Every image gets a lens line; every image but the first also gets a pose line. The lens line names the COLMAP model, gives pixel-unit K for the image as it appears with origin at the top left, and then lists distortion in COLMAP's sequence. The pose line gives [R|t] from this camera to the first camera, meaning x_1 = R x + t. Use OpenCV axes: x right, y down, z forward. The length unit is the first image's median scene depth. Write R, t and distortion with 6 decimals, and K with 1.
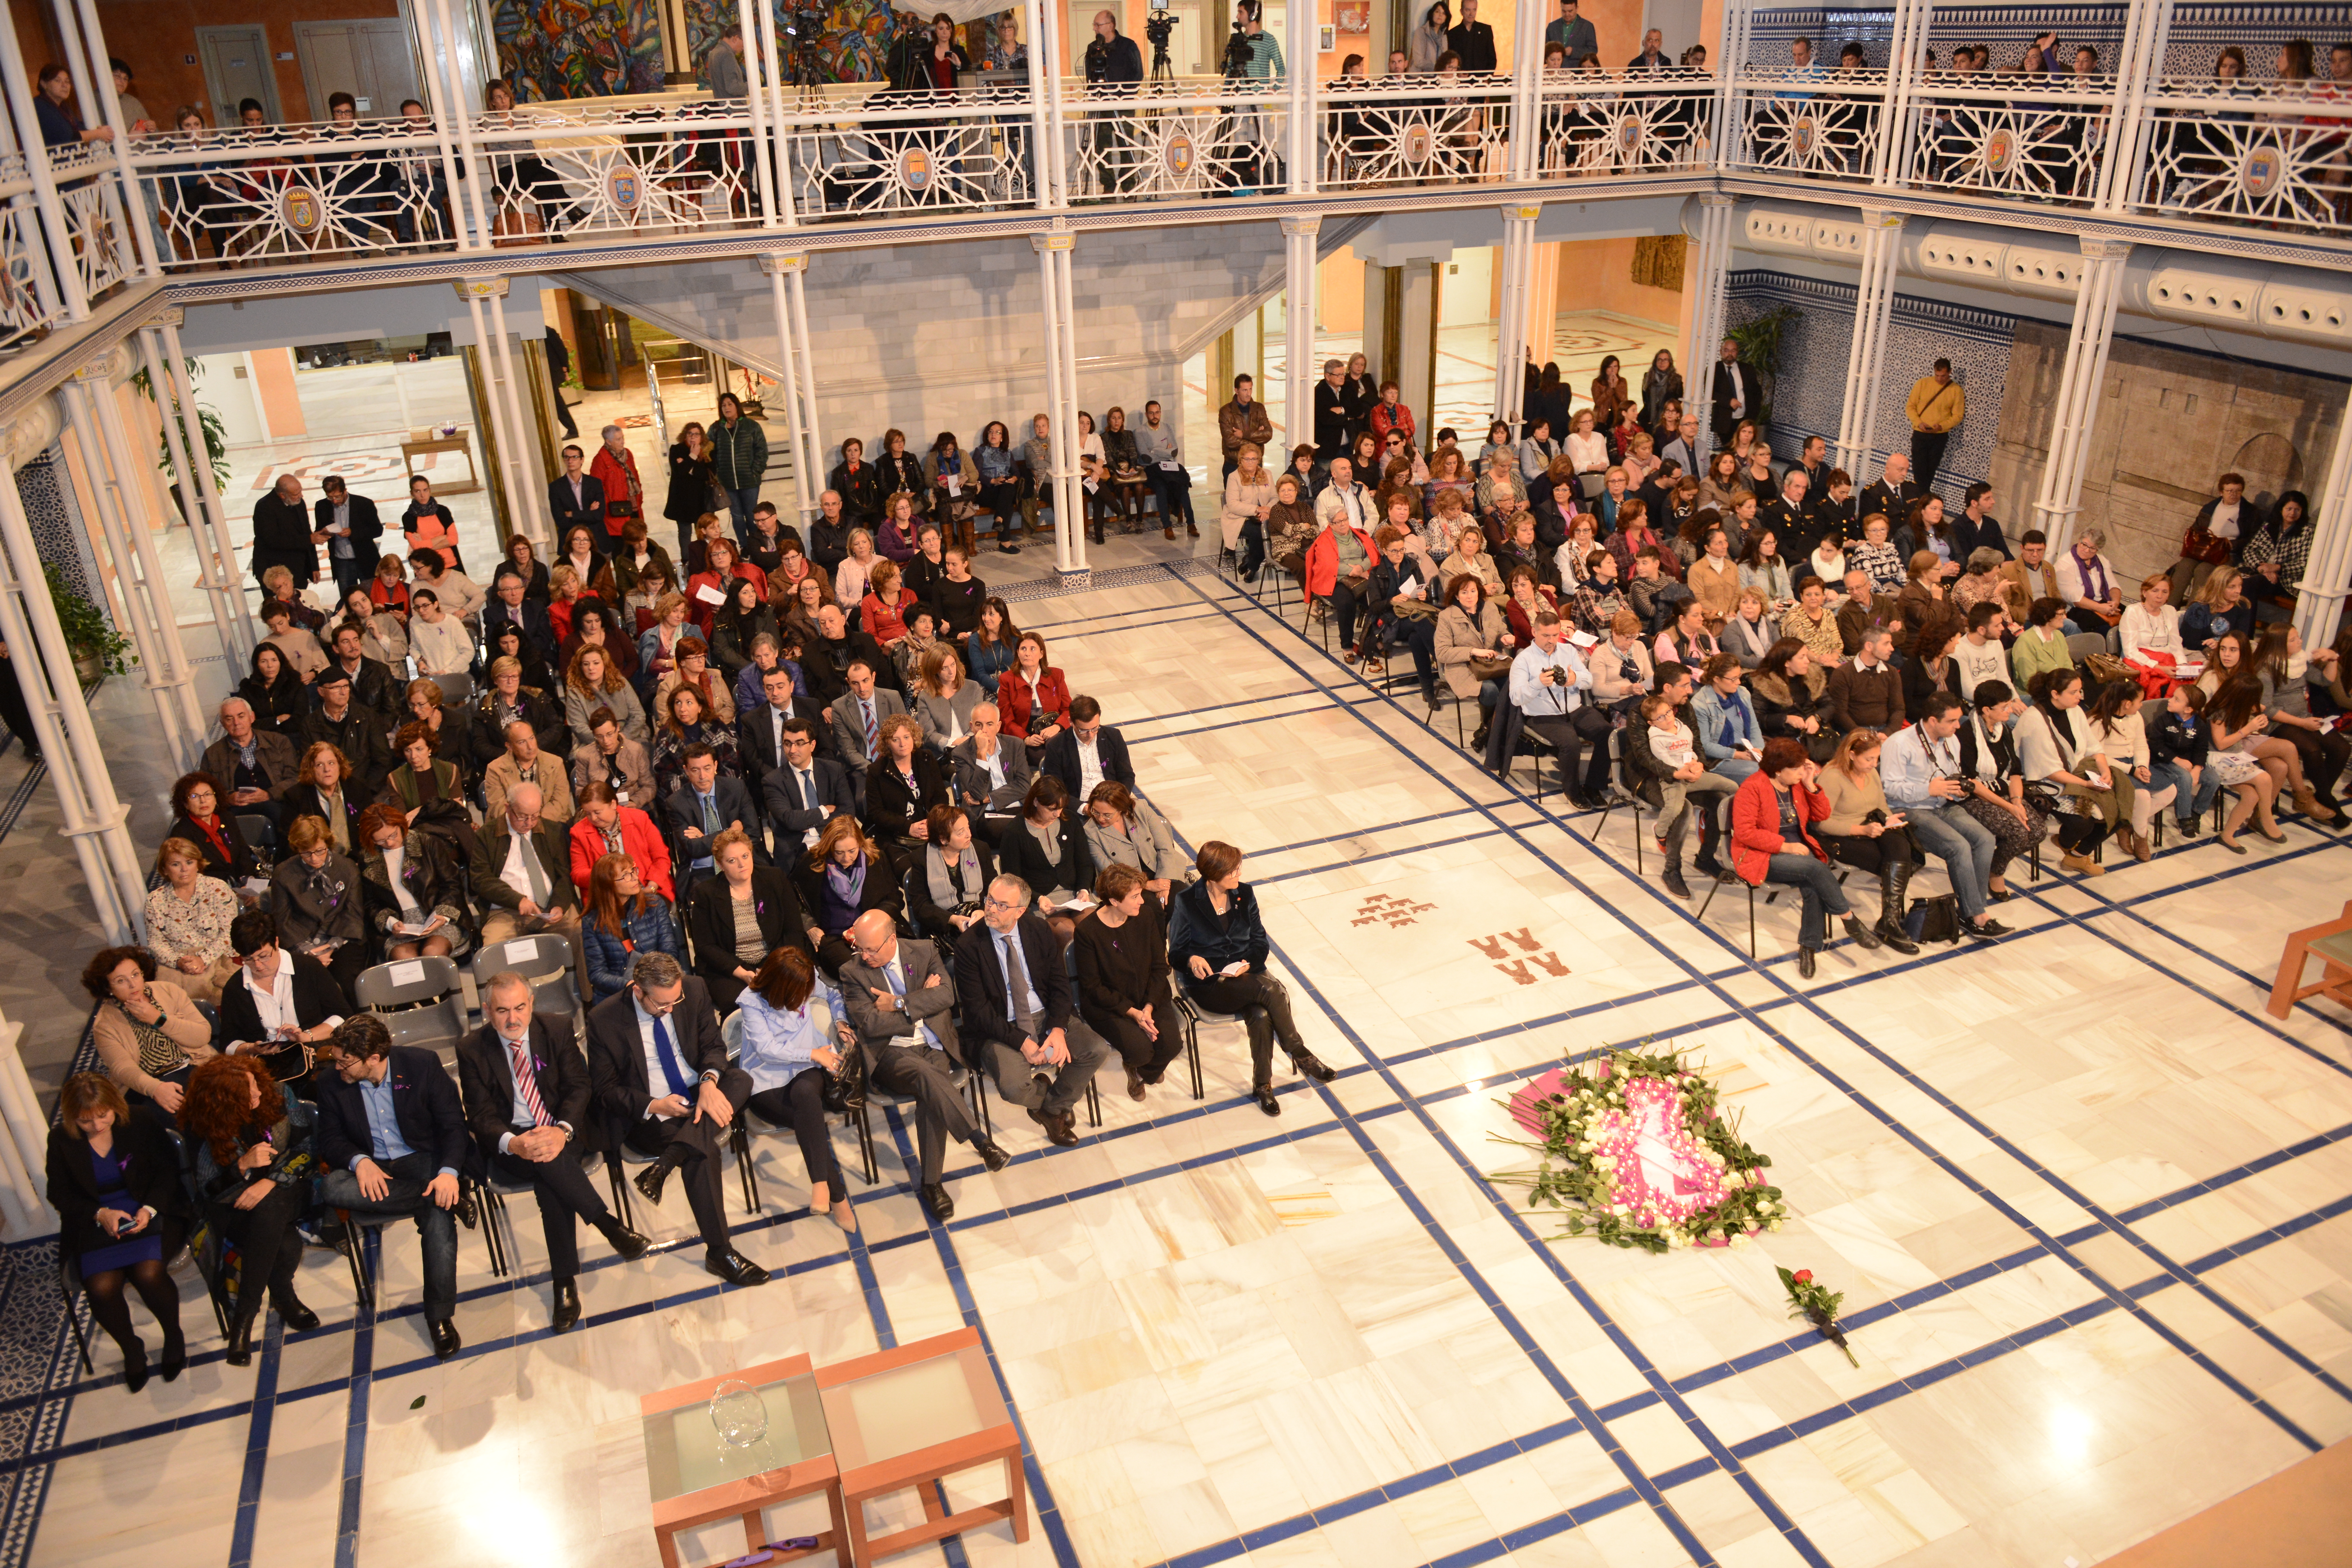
lens RADIAL K [[1601.2, 0, 1176.0], [0, 1601.2, 784.0], [0, 0, 1]] dist [-0.049647, -0.001485]
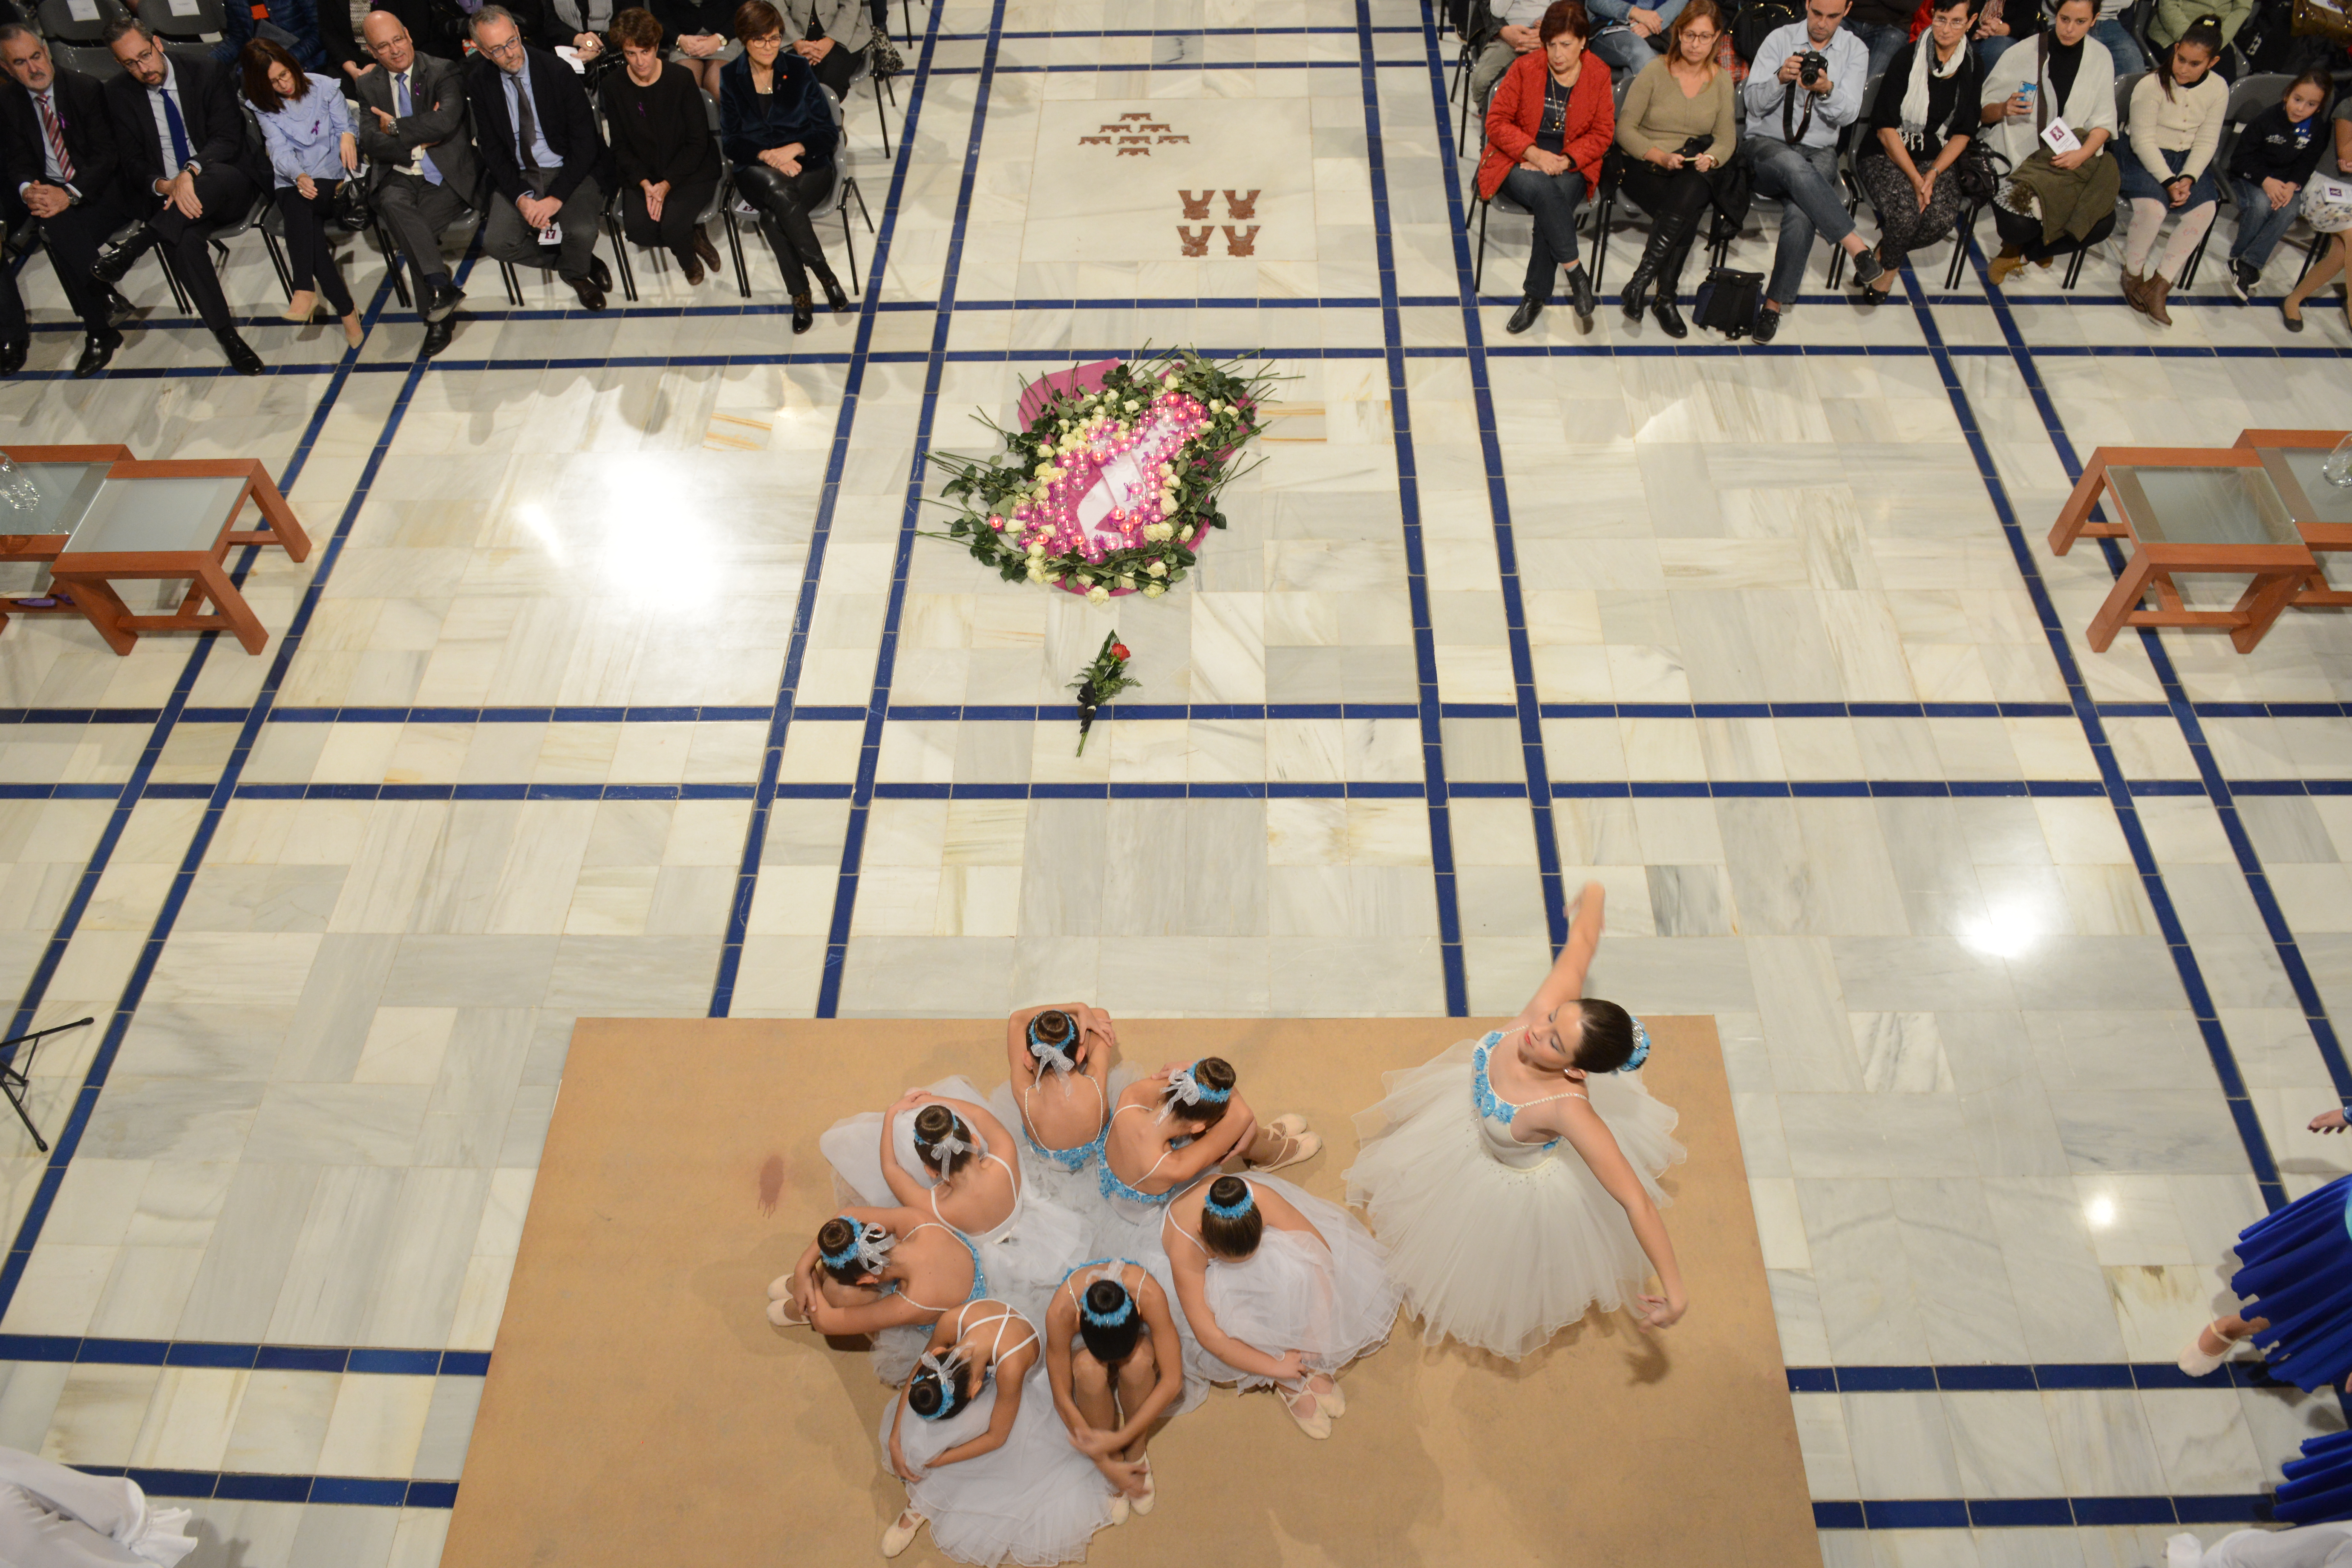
lens RADIAL K [[1601.2, 0, 1176.0], [0, 1601.2, 784.0], [0, 0, 1]] dist [-0.049647, -0.001485]
pose [[0.923221, 0.309094, -0.228308, 0.586739], [-0.156500, 0.845067, 0.511242, -0.082401], [0.350957, -0.436259, 0.828557, 0.205059]]
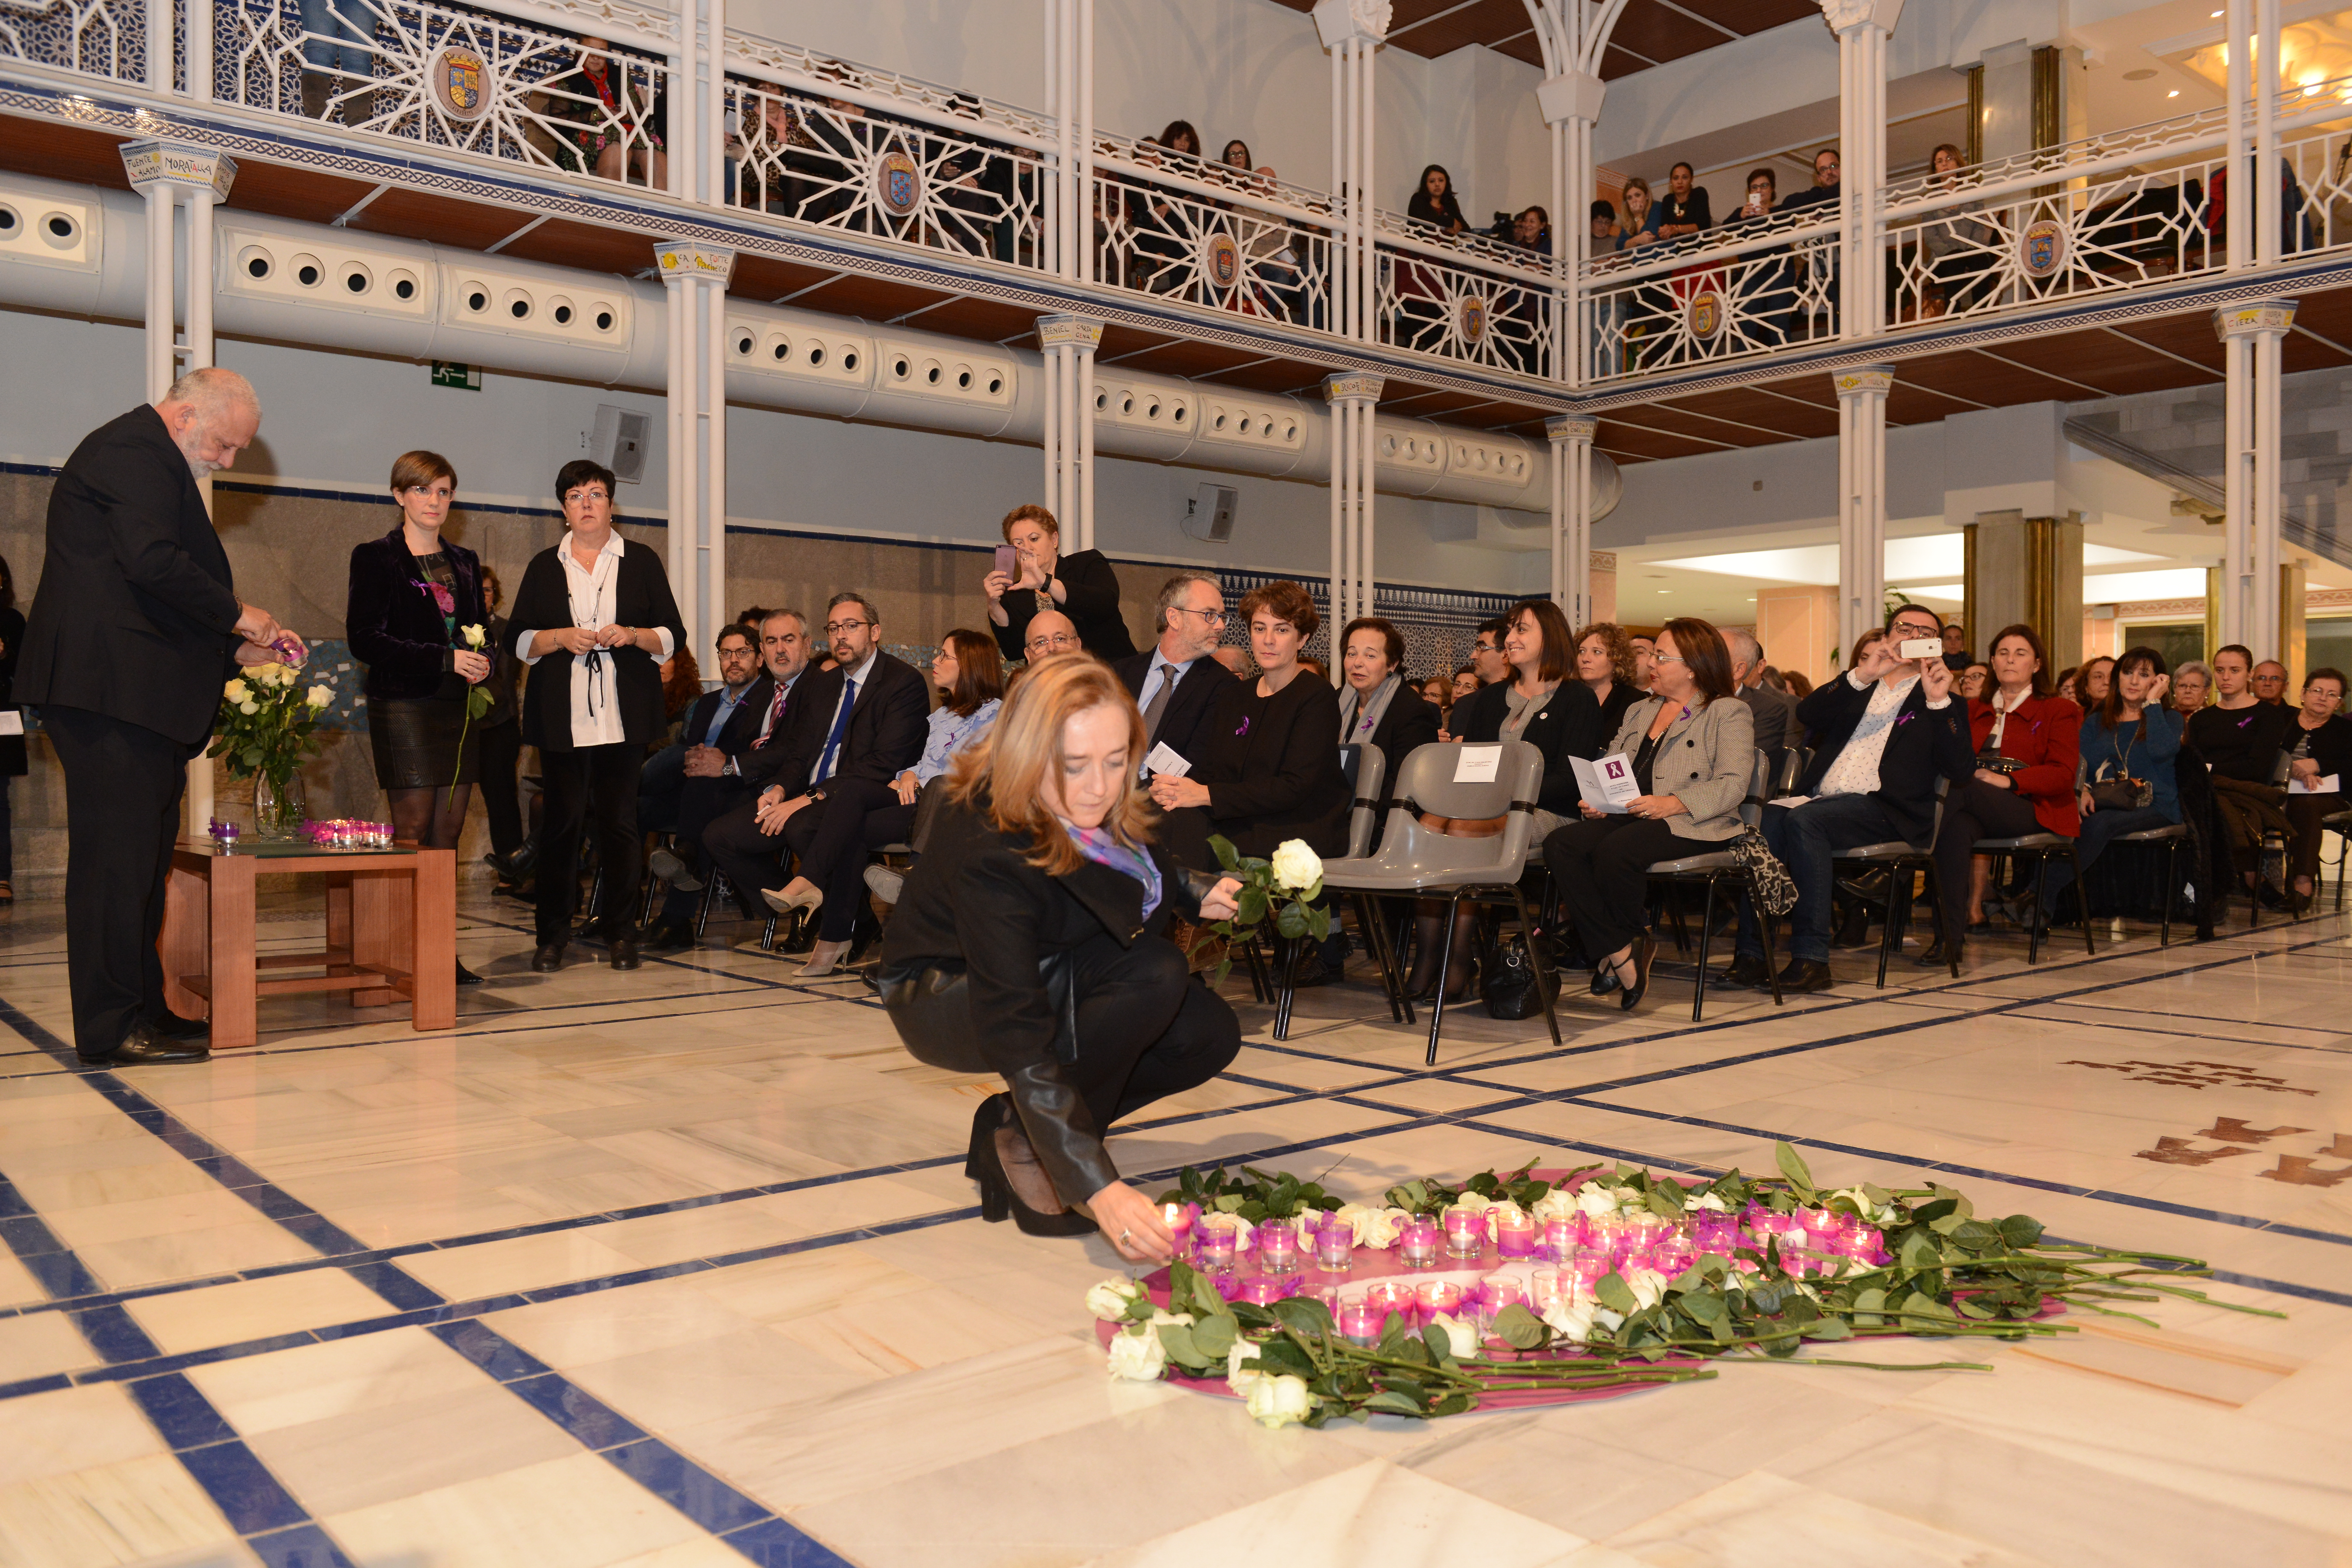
lens RADIAL K [[1830.9, 0, 1176.0], [0, 1830.9, 784.0], [0, 0, 1]] dist [-0.025756, -0.005069]
pose [[0.331988, 0.043595, -0.942276, 0.606333], [-0.407422, 0.907576, -0.101556, 0.210140], [0.850759, 0.417620, 0.319066, 0.795976]]
